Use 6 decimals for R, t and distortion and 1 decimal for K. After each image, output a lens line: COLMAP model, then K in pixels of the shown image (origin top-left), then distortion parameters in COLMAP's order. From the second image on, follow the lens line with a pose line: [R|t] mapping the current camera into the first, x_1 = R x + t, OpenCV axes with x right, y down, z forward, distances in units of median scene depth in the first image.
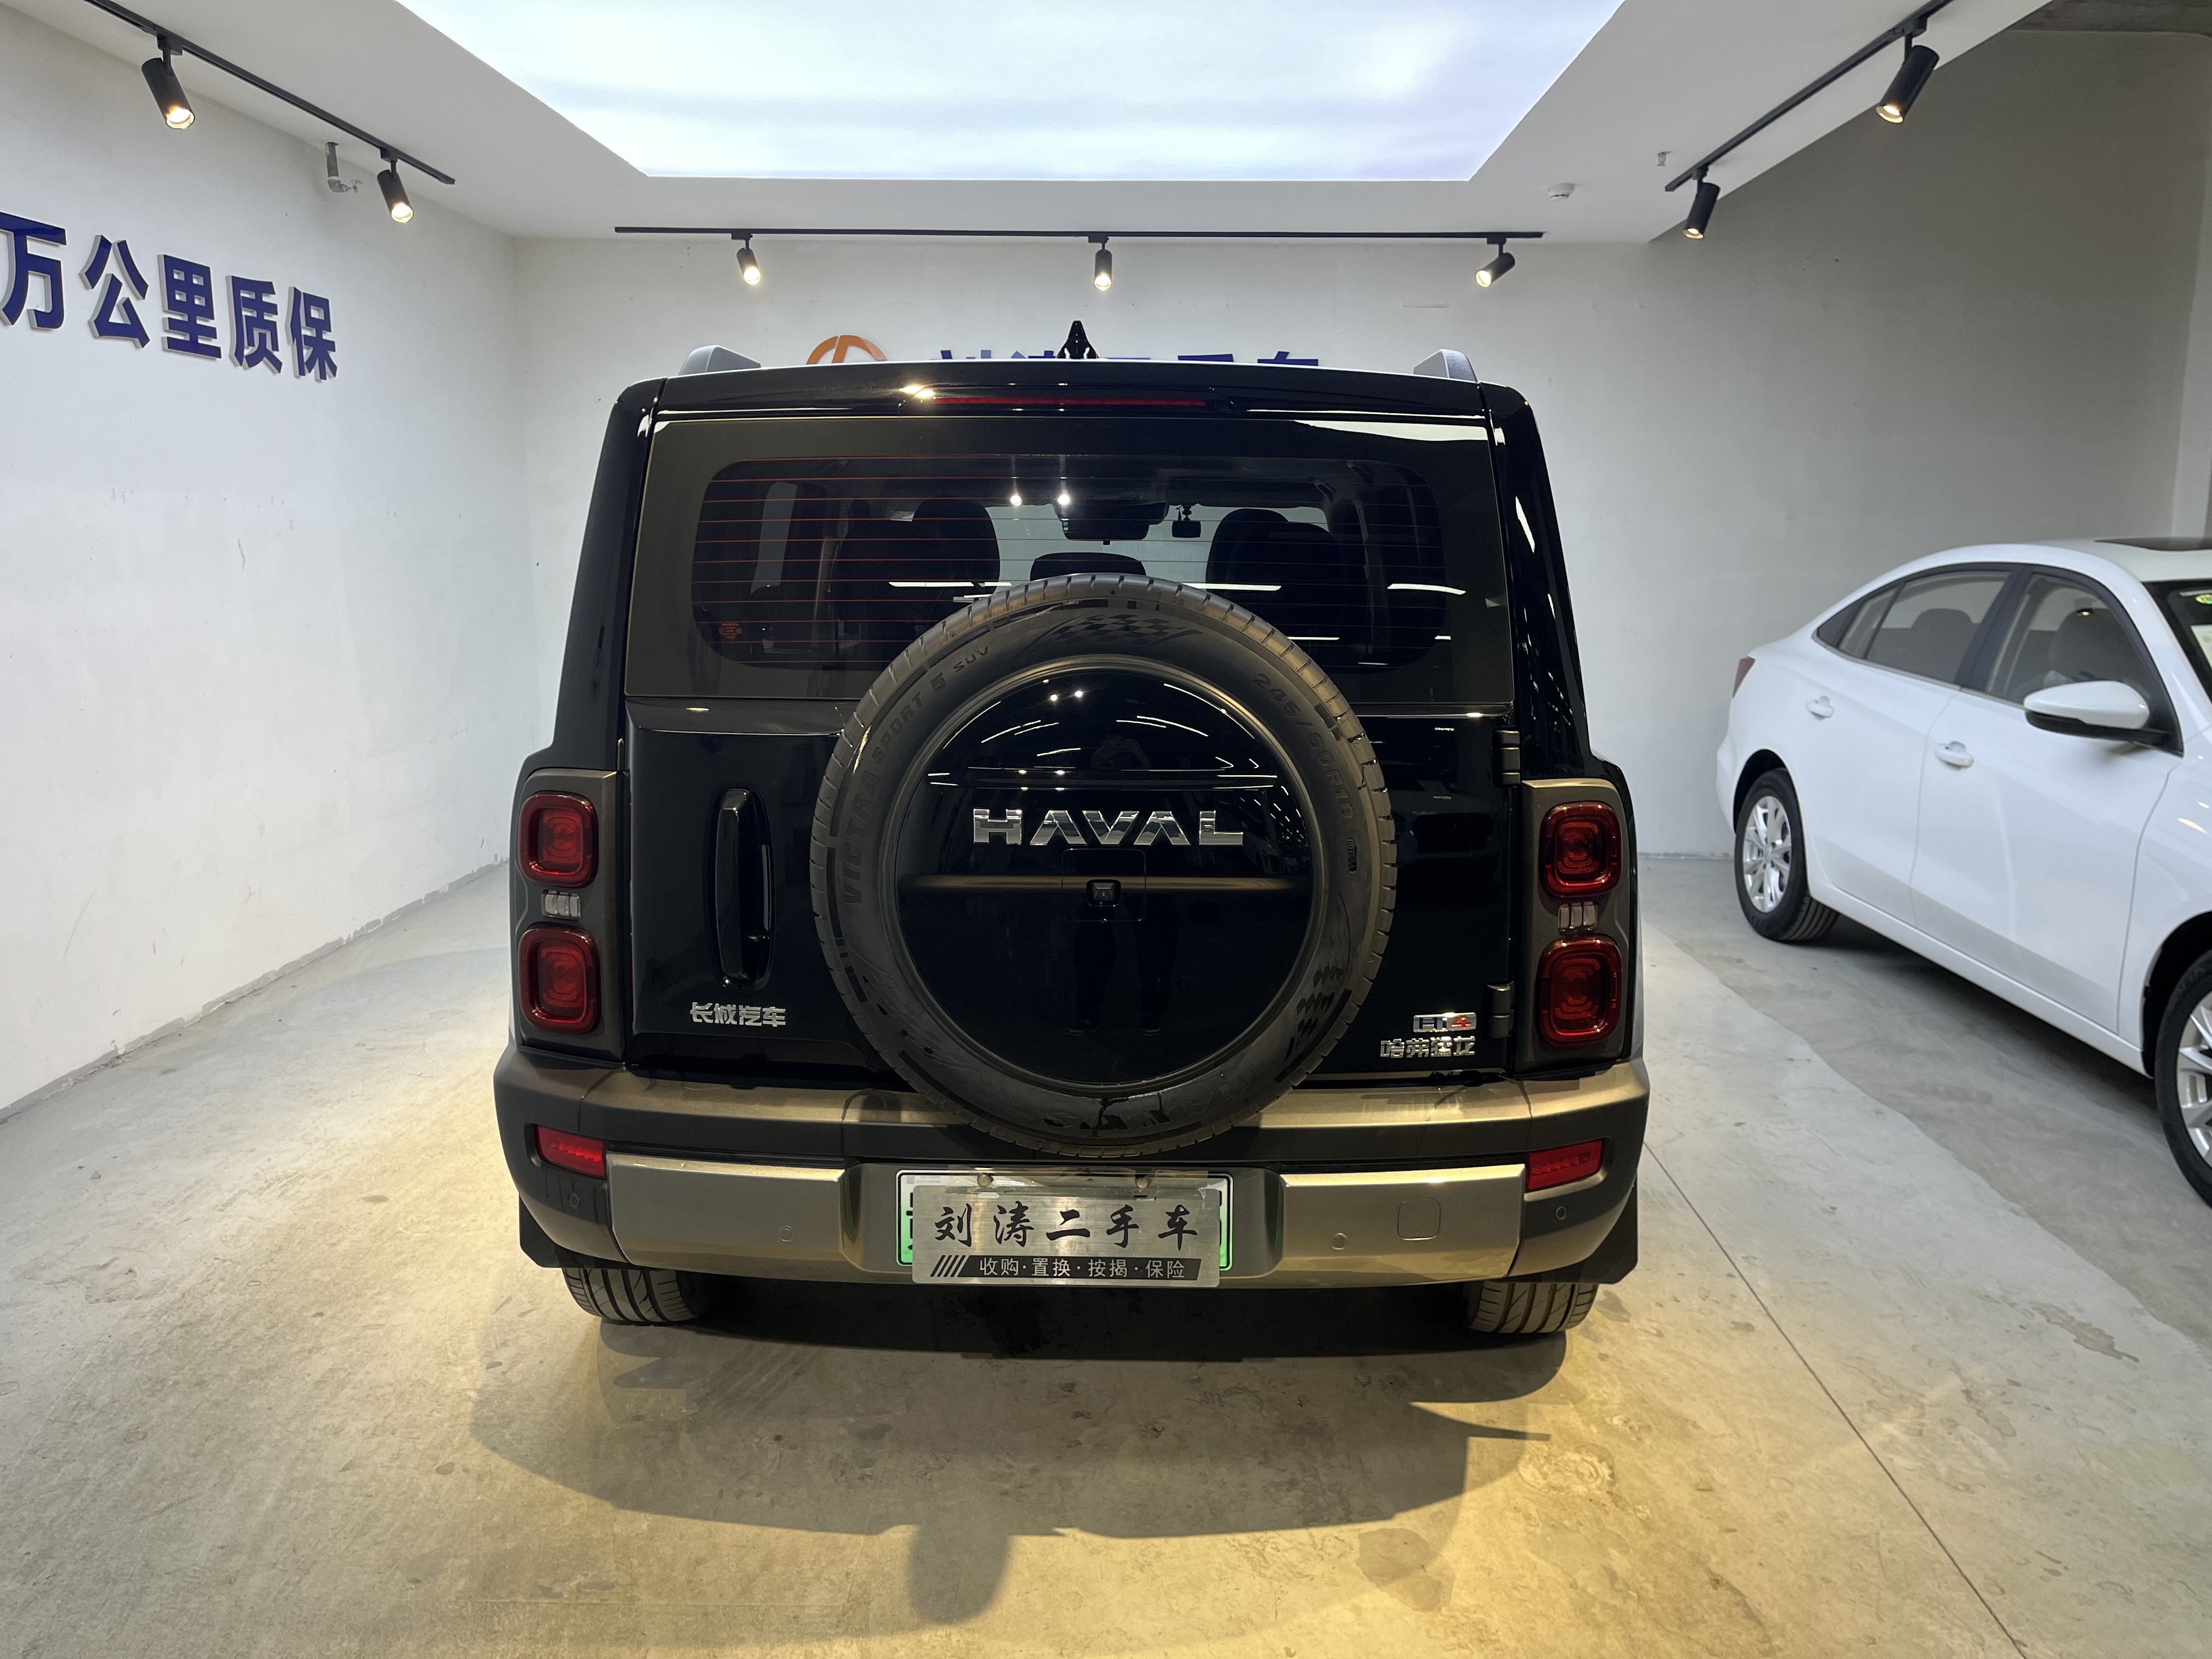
lens RADIAL K [[1683.4, 0, 1109.5], [0, 1683.4, 821.1], [0, 0, 1]] dist [0.075469, -0.097612]
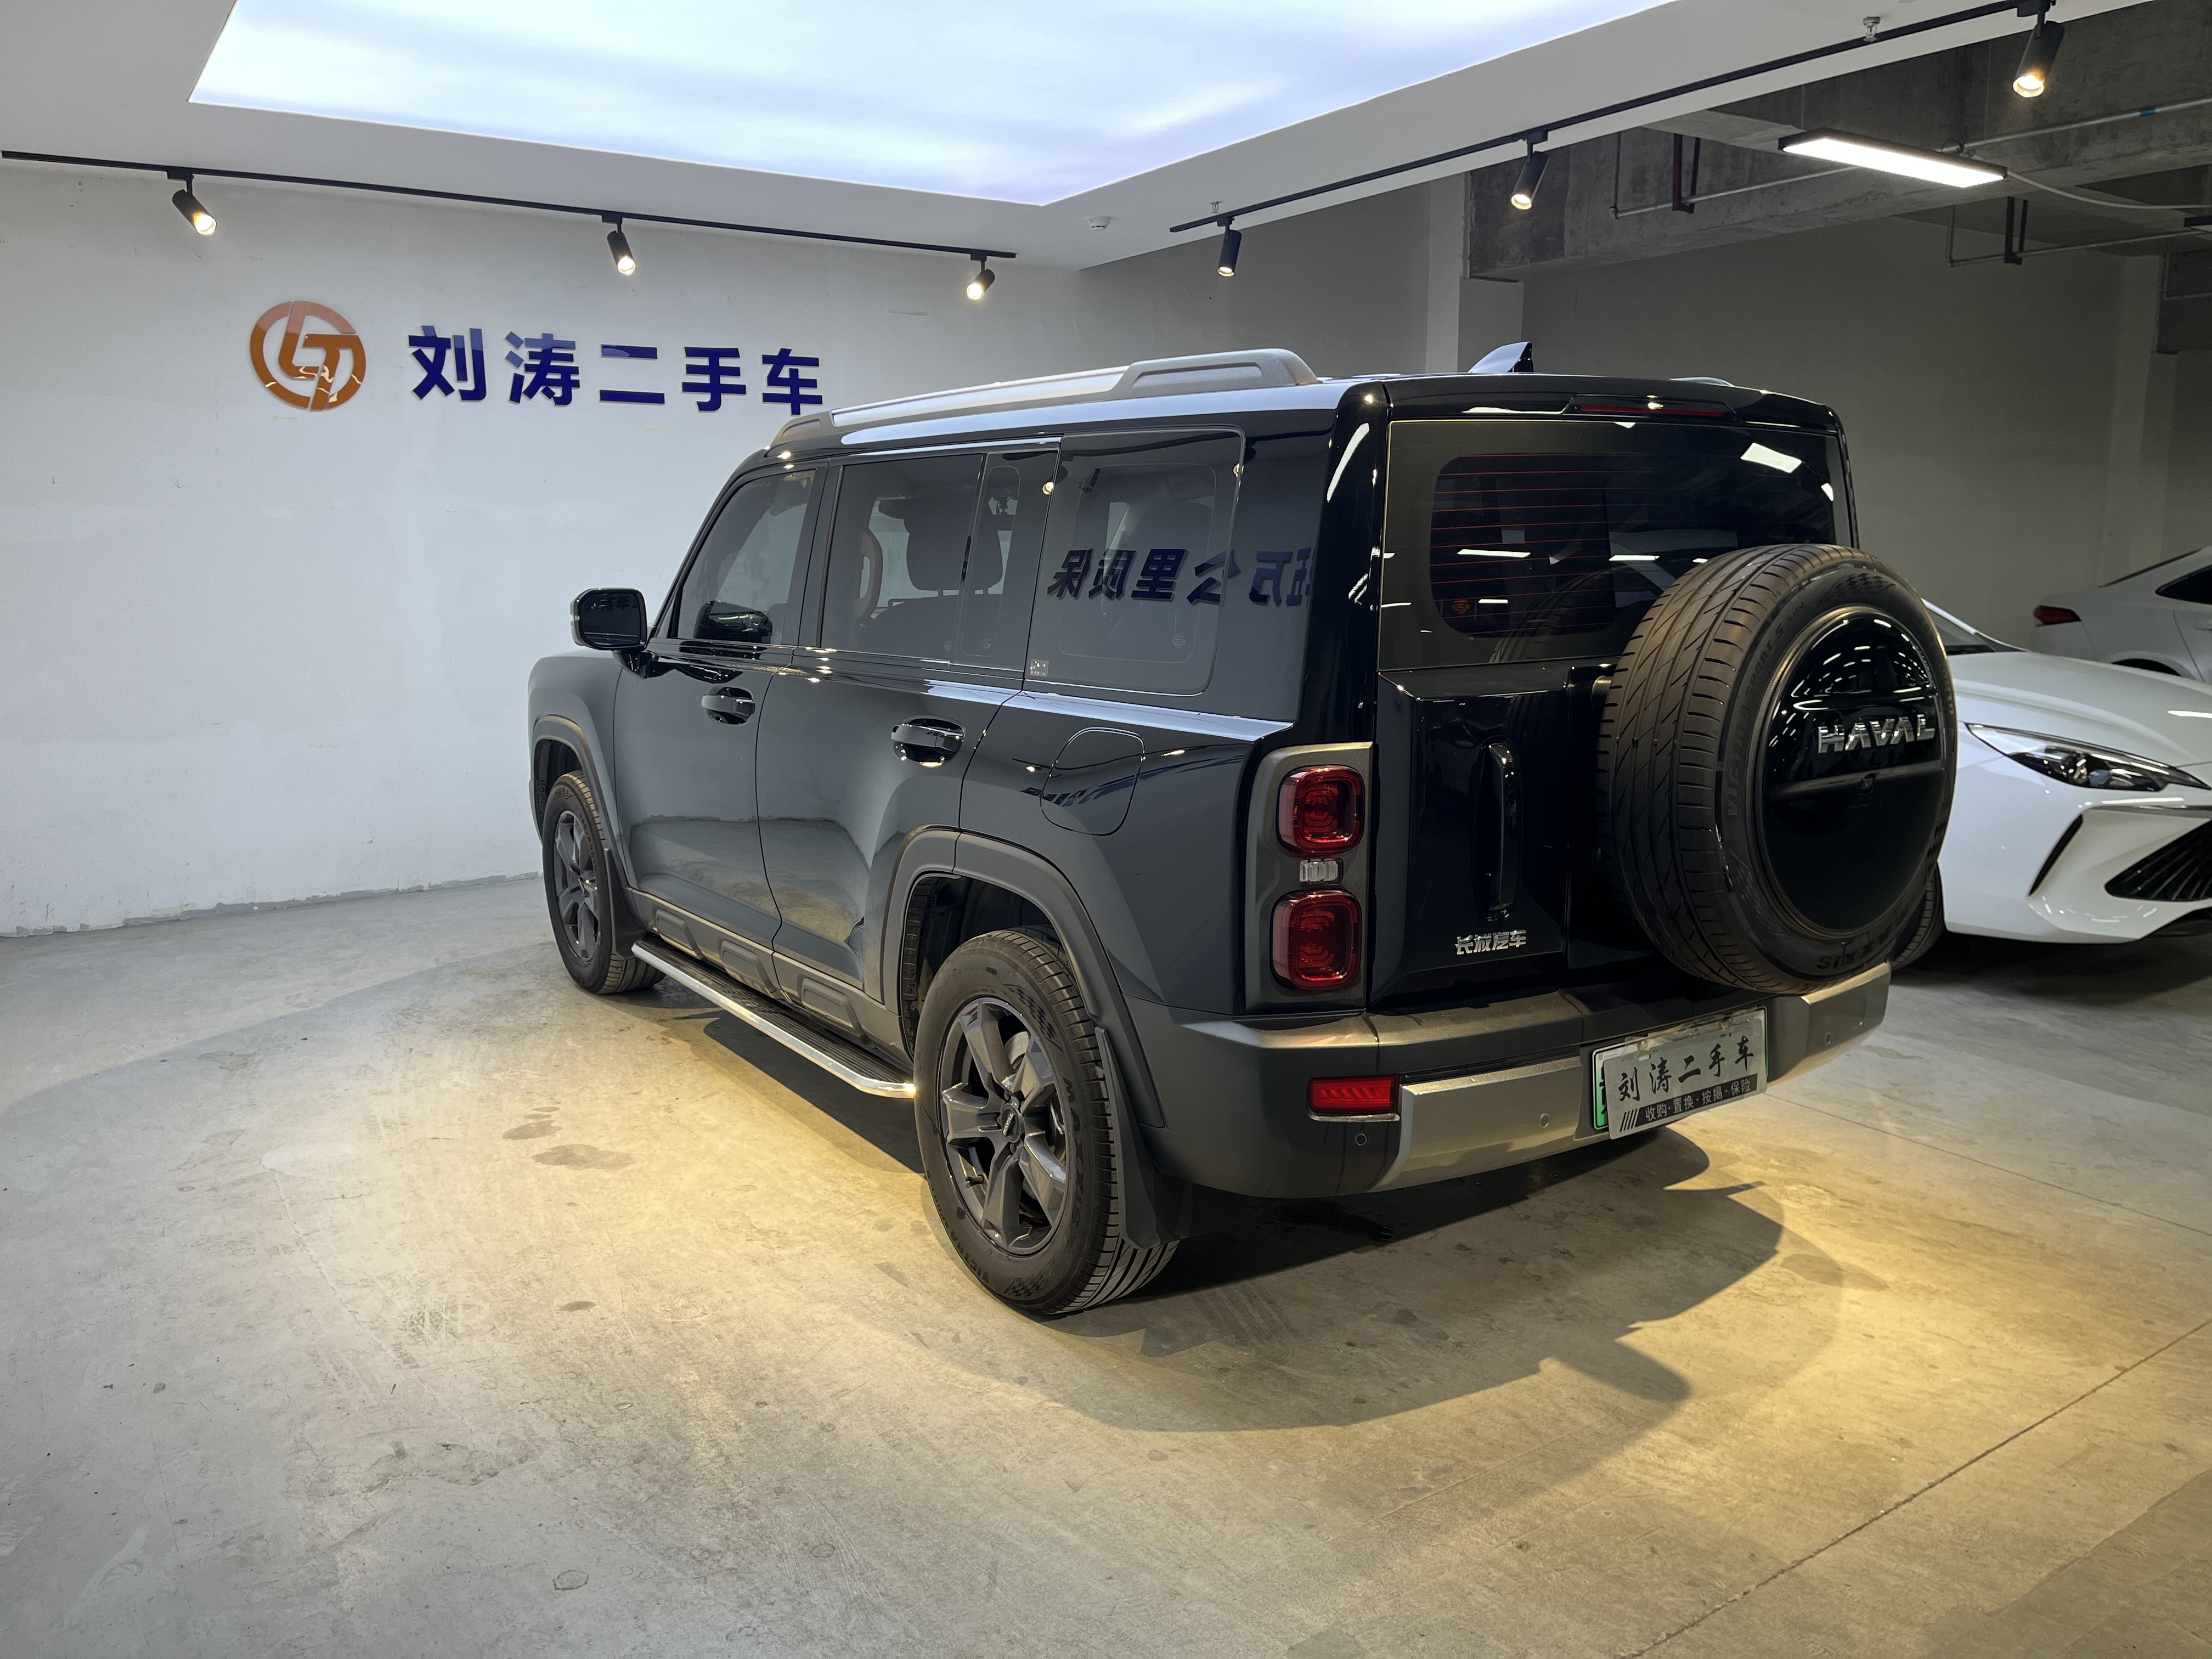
lens RADIAL K [[1683.4, 0, 1134.1], [0, 1683.4, 832.2], [0, 0, 1]] dist [0.075469, -0.097612]
pose [[0.810296, -0.115152, 0.574596, -0.736968], [0.111322, 0.992897, 0.041996, -0.023619], [-0.575350, 0.029935, 0.817359, 0.139592]]
